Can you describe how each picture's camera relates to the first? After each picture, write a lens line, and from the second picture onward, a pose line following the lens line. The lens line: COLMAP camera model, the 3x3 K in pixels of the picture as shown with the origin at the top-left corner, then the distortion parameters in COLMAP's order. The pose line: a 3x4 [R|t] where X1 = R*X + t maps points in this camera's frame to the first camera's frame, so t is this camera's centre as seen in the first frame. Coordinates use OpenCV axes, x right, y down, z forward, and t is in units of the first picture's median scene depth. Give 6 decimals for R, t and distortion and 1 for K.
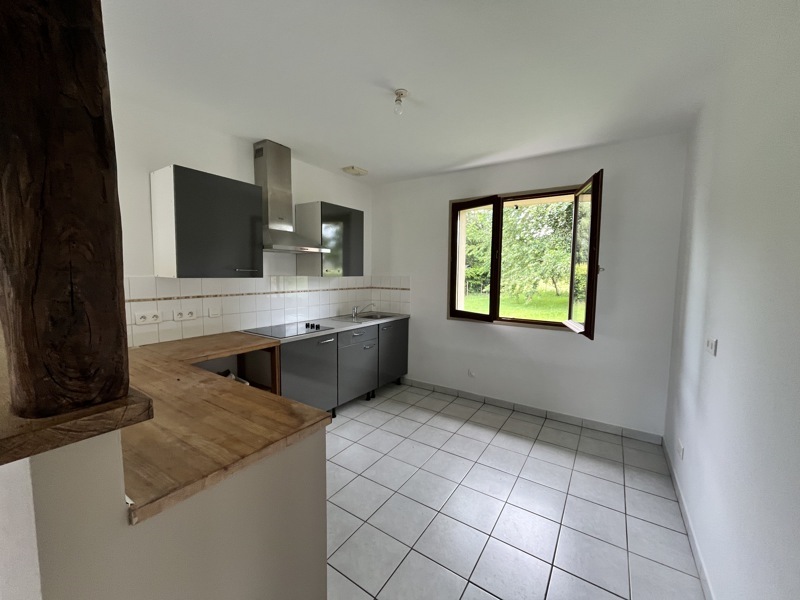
lens RADIAL K [[323.2, 0, 395.3], [0, 323.2, 299.3], [0, 0, 1]] dist [-0.002599, -0.000110]
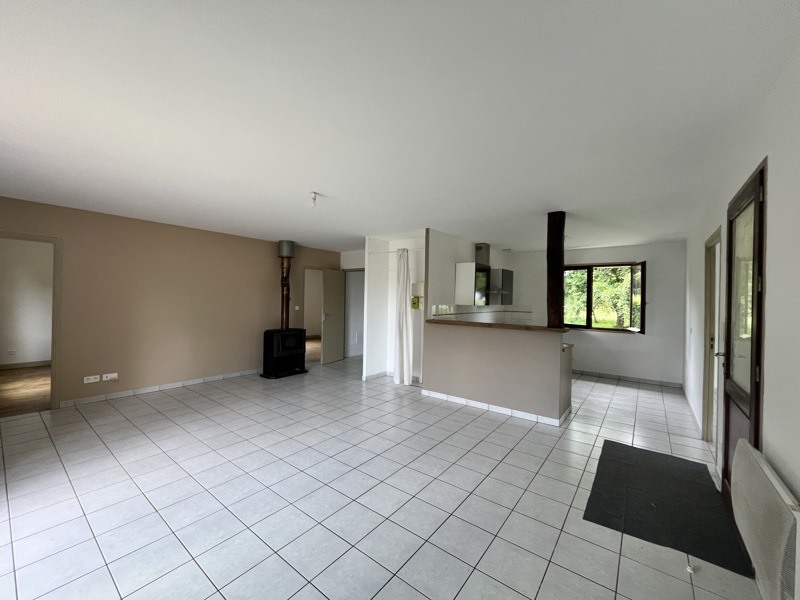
lens RADIAL K [[323.2, 0, 404.1], [0, 323.2, 299.9], [0, 0, 1]] dist [-0.002599, -0.000110]
pose [[0.996051, -0.000027, -0.088783, -0.628668], [-0.007625, 0.996279, -0.085843, 0.072640], [0.088455, 0.086181, 0.992345, -1.019288]]
